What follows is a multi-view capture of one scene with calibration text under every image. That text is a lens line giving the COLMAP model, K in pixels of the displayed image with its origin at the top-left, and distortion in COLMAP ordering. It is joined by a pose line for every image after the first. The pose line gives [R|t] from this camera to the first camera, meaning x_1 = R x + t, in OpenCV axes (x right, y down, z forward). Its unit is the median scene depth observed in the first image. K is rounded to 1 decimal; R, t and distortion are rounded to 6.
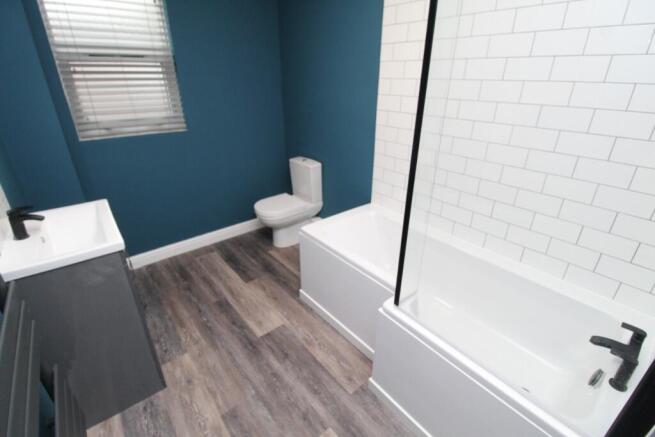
lens RADIAL K [[309.0, 0, 329.2], [0, 309.0, 217.4], [0, 0, 1]] dist [-0.000941, -0.000070]
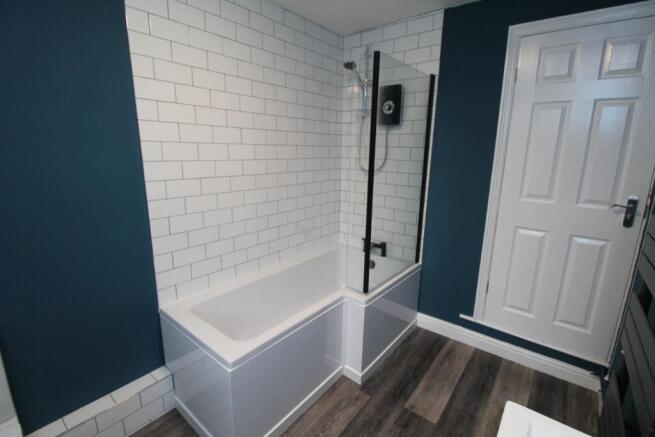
lens RADIAL K [[309.0, 0, 328.0], [0, 309.0, 214.9], [0, 0, 1]] dist [-0.000941, -0.000070]
pose [[-0.207669, -0.232557, 0.950153, -0.817864], [0.382727, 0.874579, 0.297710, -0.428503], [-0.900219, 0.425475, -0.092617, 0.917312]]
